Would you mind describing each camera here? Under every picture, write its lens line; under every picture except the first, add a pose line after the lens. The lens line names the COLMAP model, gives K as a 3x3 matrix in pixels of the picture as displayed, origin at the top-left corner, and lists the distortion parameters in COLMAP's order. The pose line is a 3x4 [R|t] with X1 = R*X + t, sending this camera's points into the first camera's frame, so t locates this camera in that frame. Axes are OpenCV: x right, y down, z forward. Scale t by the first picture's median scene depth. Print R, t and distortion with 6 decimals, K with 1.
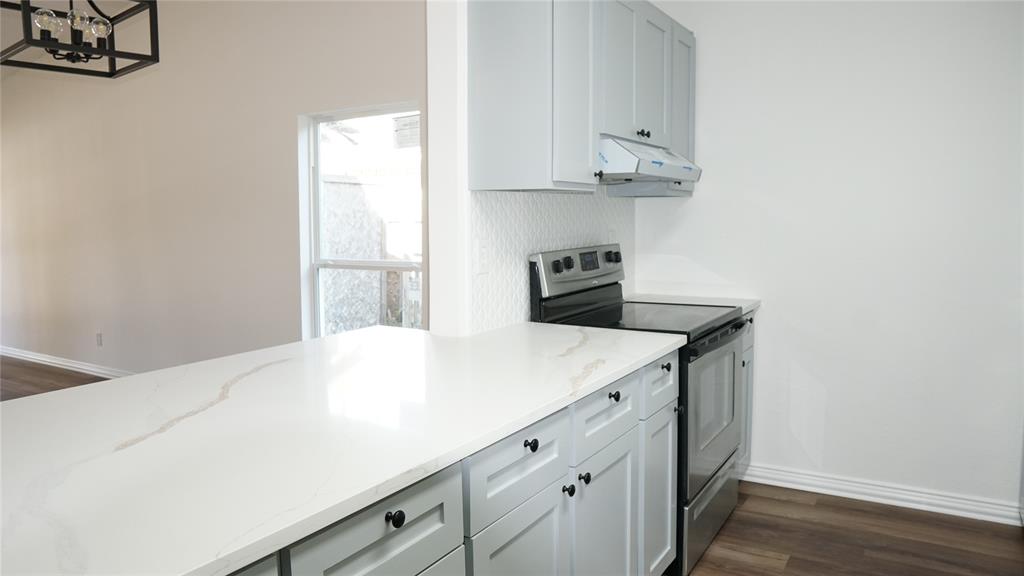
lens RADIAL K [[727.7, 0, 518.8], [0, 727.7, 279.2], [0, 0, 1]] dist [-0.103564, 0.075999]
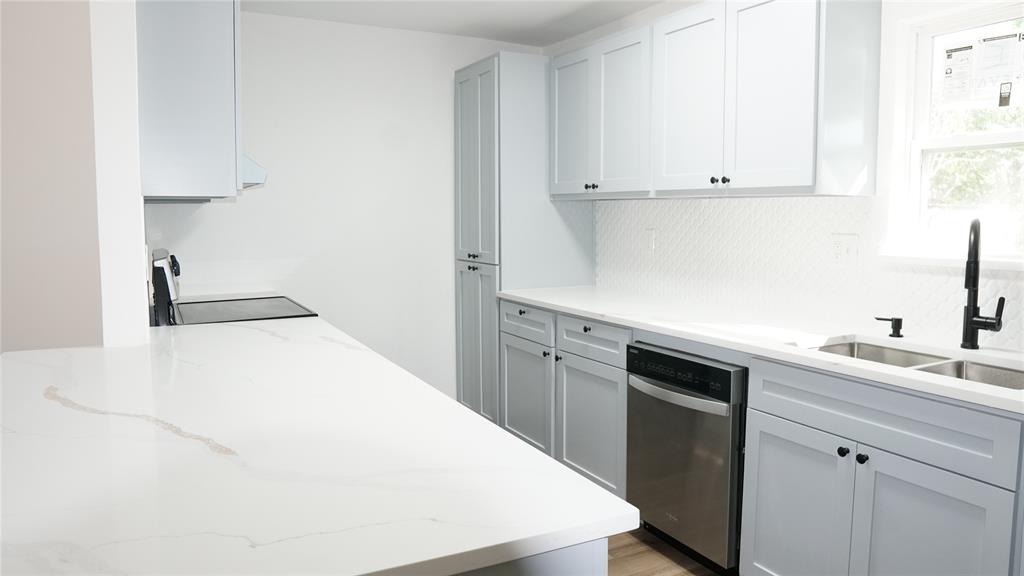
lens RADIAL K [[712.8, 0, 521.1], [0, 712.8, 280.8], [0, 0, 1]] dist [-0.120610, 0.080461]
pose [[0.524251, -0.074634, 0.848287, -0.515184], [0.075563, 0.996300, 0.040957, -0.005300], [-0.848204, 0.042627, 0.527951, 0.063344]]
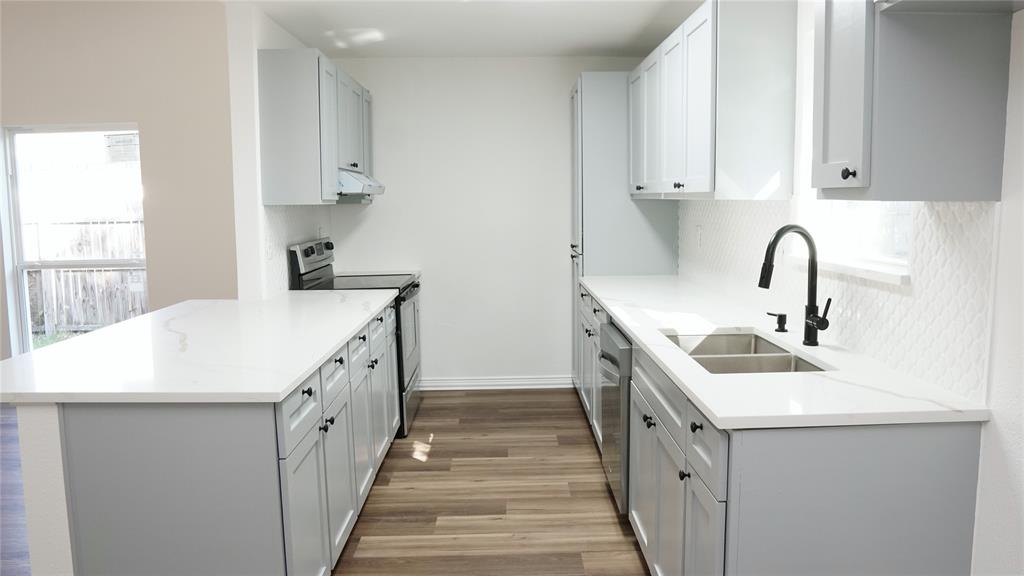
lens RADIAL K [[712.8, 0, 521.1], [0, 712.8, 280.8], [0, 0, 1]] dist [-0.120610, 0.080461]
pose [[0.848877, -0.063459, 0.524768, -0.337457], [0.054714, 0.997983, 0.032177, 0.017040], [-0.525752, 0.001398, 0.850637, -0.479755]]
